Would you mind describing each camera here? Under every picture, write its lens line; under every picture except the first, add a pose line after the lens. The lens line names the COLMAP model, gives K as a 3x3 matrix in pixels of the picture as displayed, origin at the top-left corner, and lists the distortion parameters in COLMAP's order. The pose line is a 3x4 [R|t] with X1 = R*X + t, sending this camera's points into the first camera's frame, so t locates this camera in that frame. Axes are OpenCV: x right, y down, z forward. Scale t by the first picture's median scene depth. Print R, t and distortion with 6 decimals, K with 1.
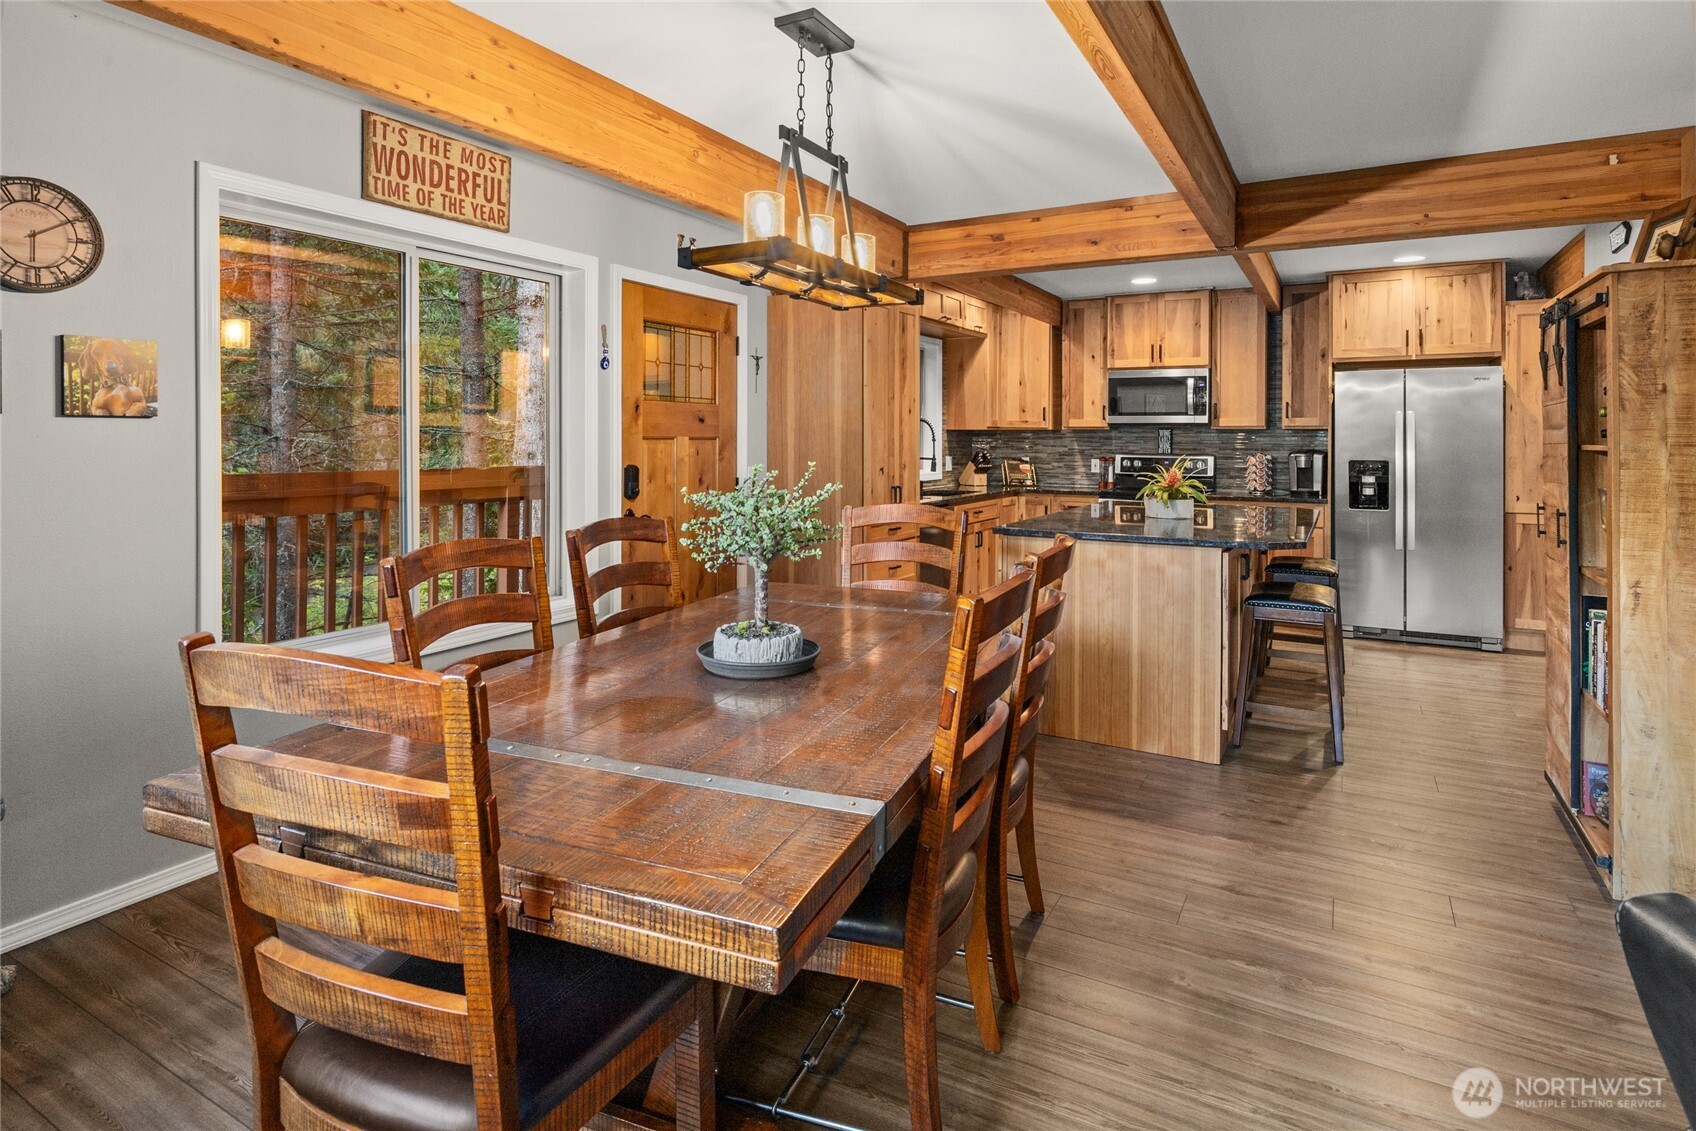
lens RADIAL K [[889.7, 0, 838.7], [0, 889.7, 444.2], [0, 0, 1]] dist [-0.002824, -0.000074]
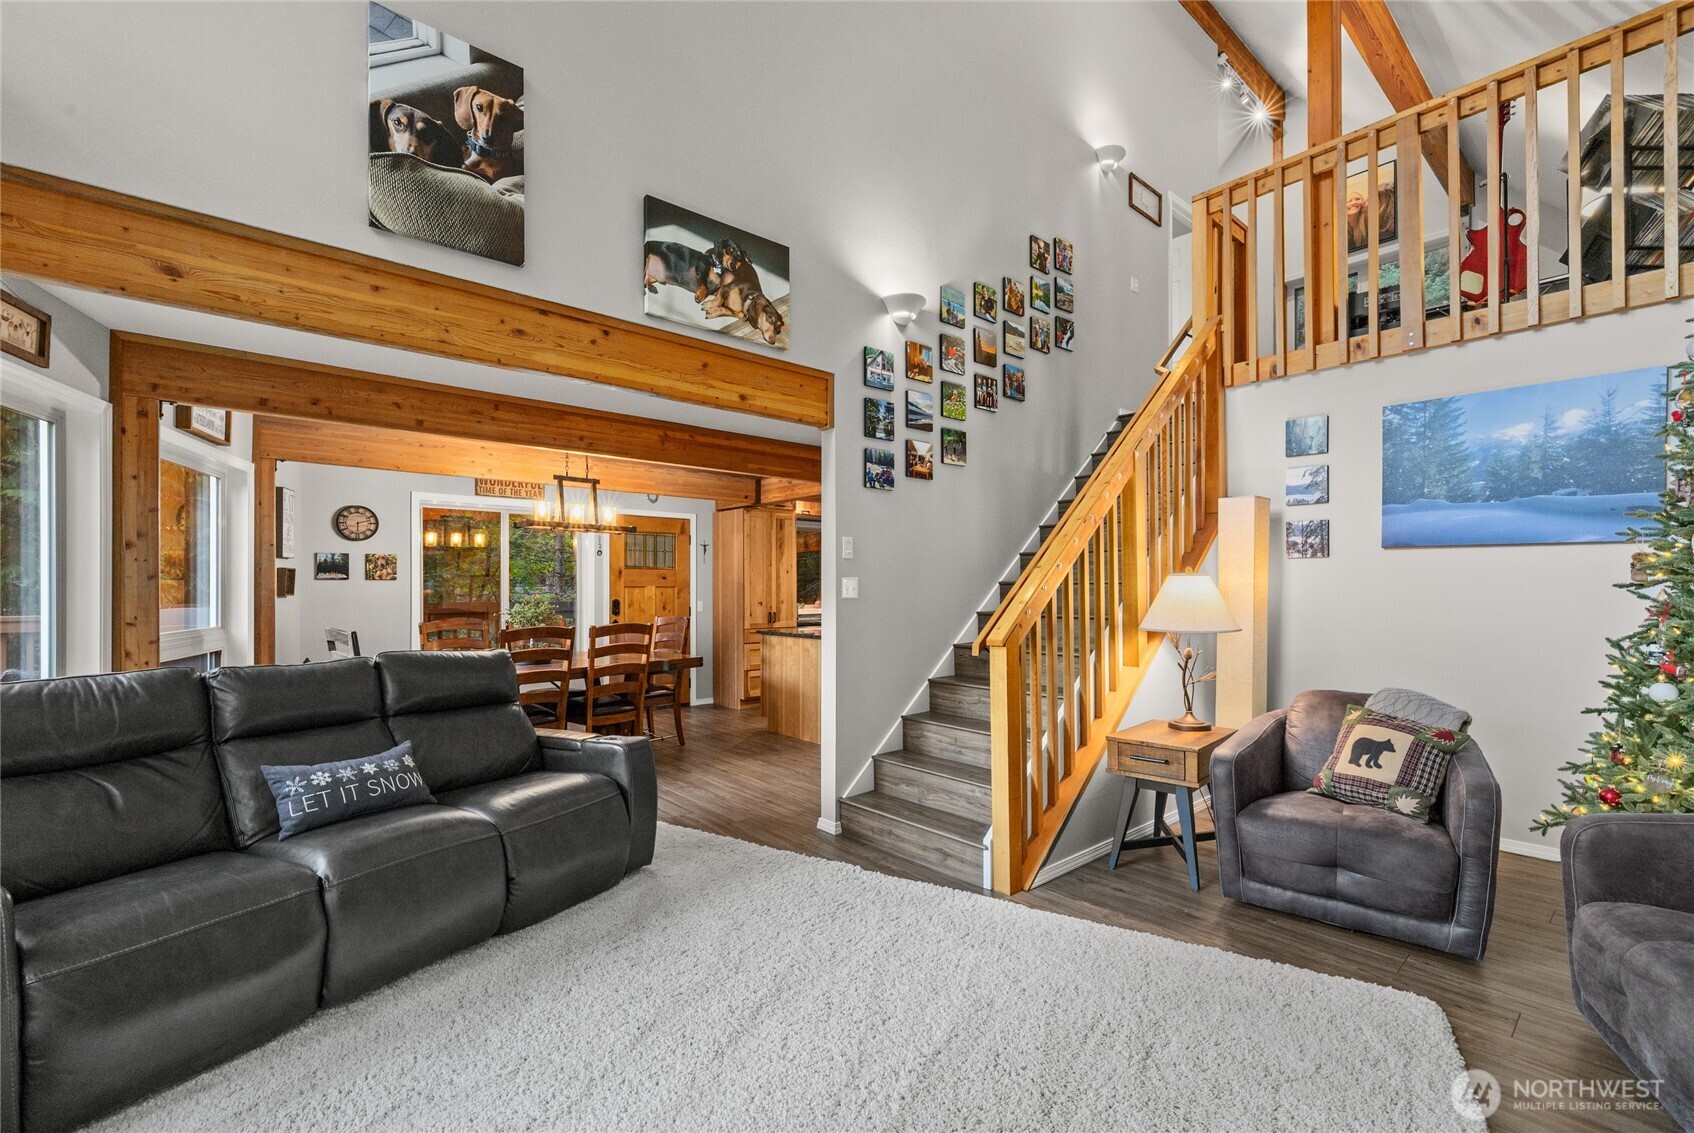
lens RADIAL K [[727.3, 0, 837.3], [0, 727.3, 583.2], [0, 0, 1]] dist [0.002027, 0.000063]
pose [[0.942328, -0.005320, -0.334649, 0.624471], [0.000559, 0.999897, -0.014319, 0.007278], [0.334691, 0.013306, 0.942234, -0.348189]]
